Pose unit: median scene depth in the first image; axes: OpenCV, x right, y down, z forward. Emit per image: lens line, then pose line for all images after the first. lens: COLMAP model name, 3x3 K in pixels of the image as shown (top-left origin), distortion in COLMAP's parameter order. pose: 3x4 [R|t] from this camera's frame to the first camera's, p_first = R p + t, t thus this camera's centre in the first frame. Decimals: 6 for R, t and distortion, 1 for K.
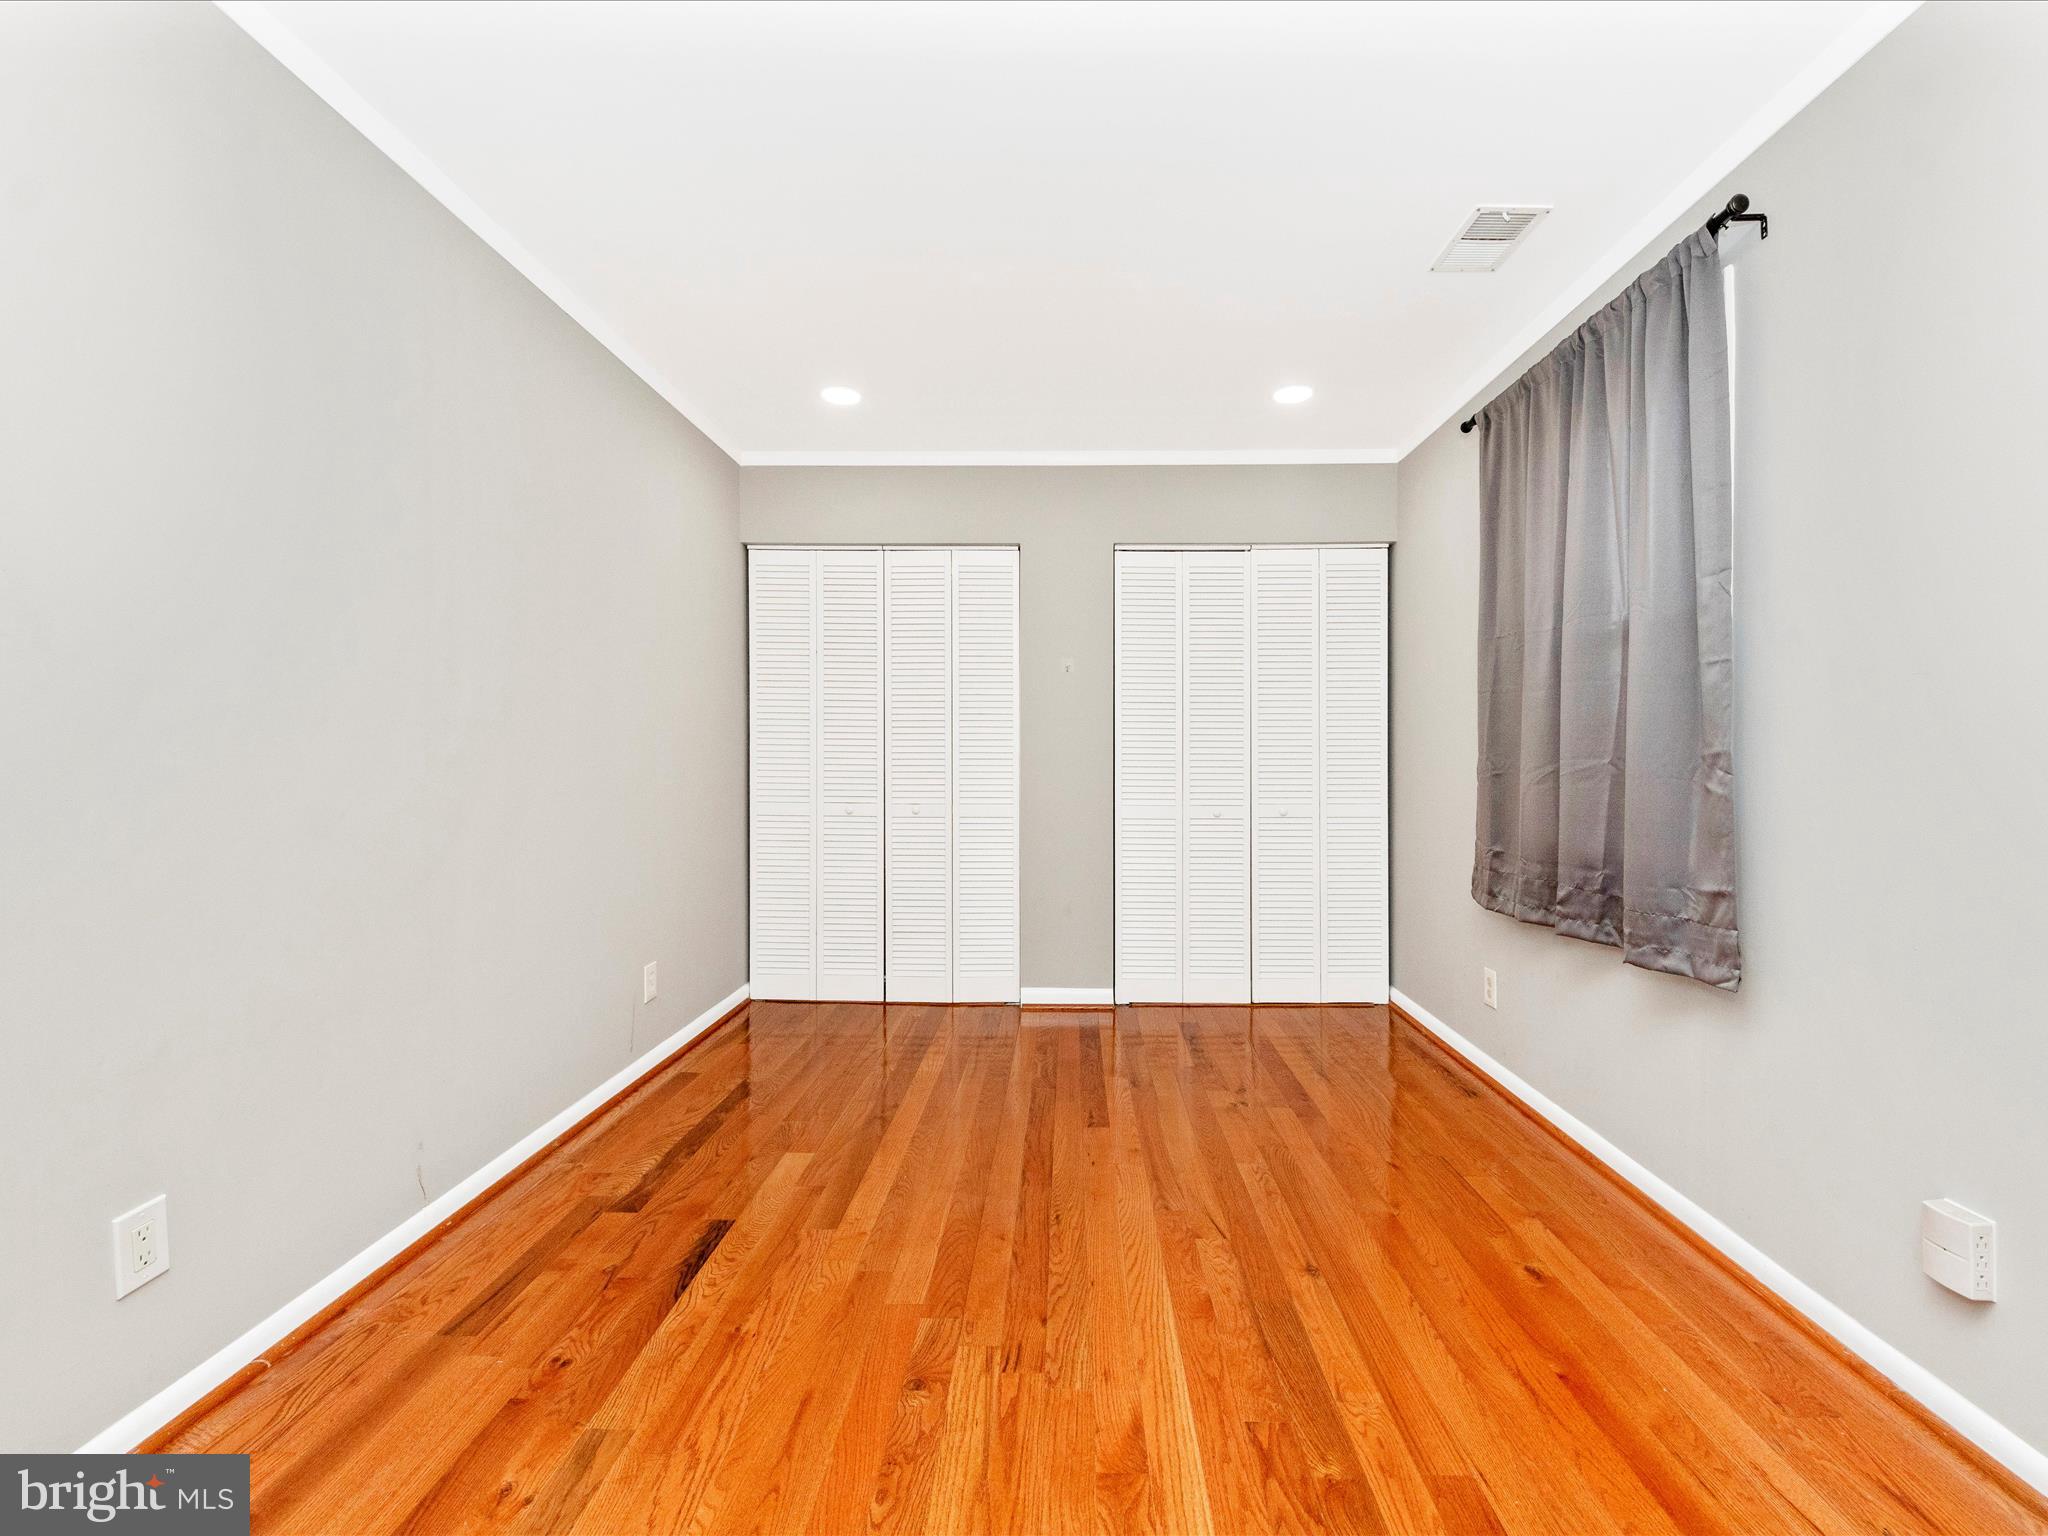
lens RADIAL K [[875.8, 0, 1026.9], [0, 875.8, 744.2], [0, 0, 1]] dist [0.009804, -0.010634]
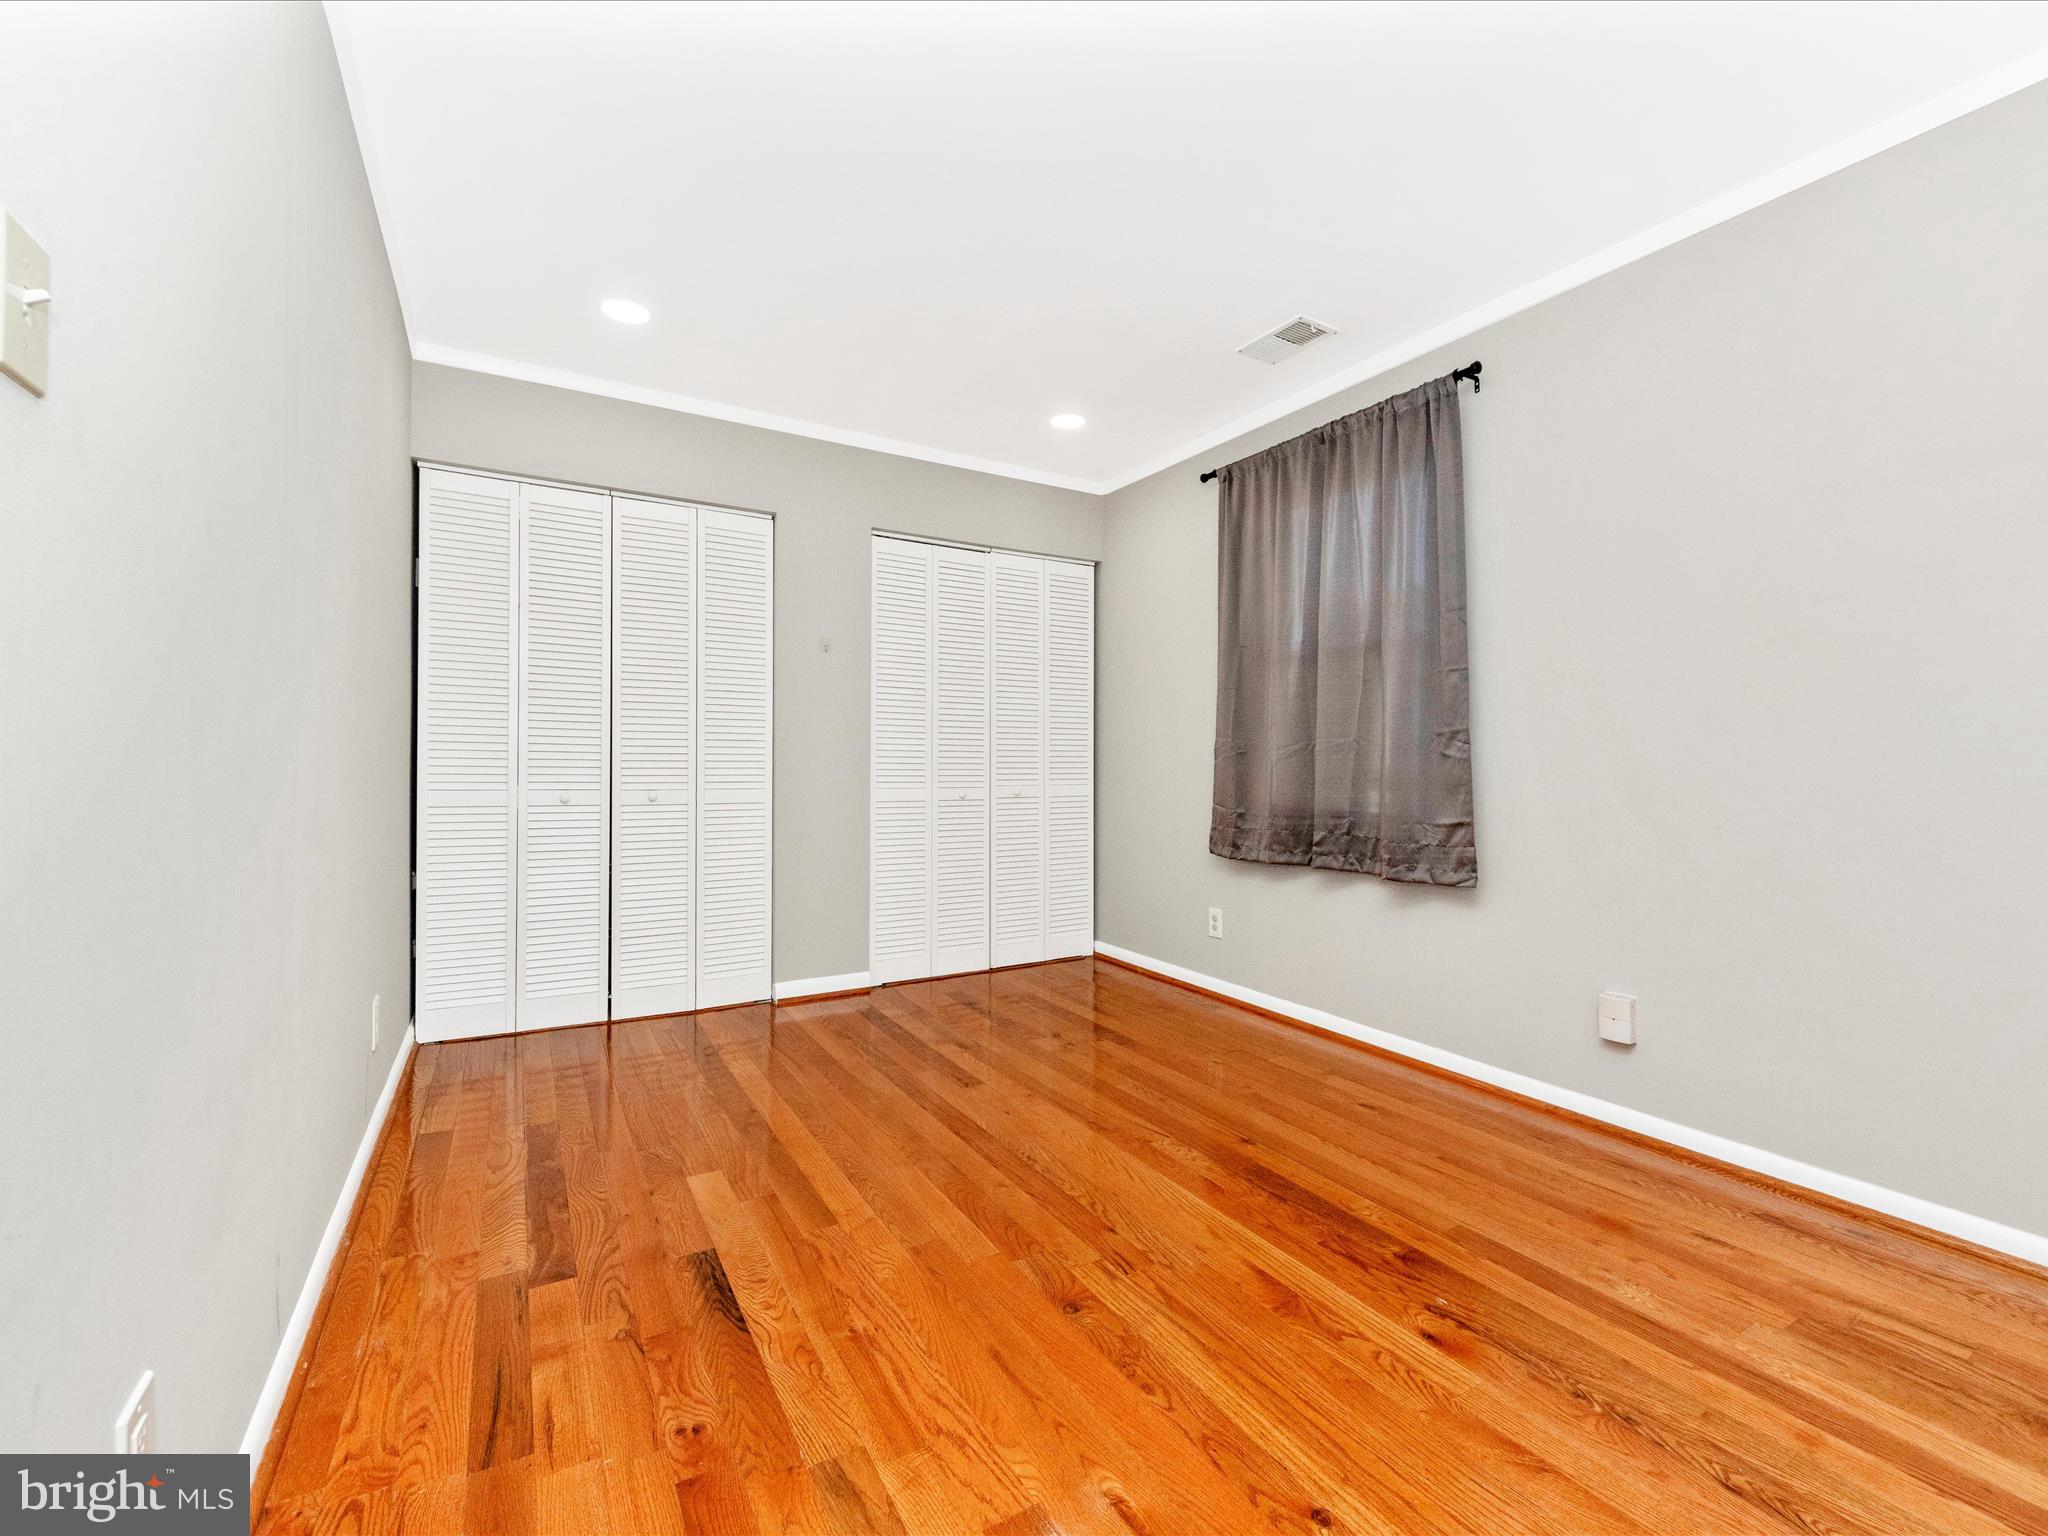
lens RADIAL K [[875.8, 0, 1026.9], [0, 875.8, 744.2], [0, 0, 1]] dist [0.009804, -0.010634]
pose [[0.848801, 0.015291, 0.528492, -0.505793], [-0.012982, 0.999883, -0.008081, 0.045166], [-0.528553, -0.000002, 0.848900, 0.095860]]
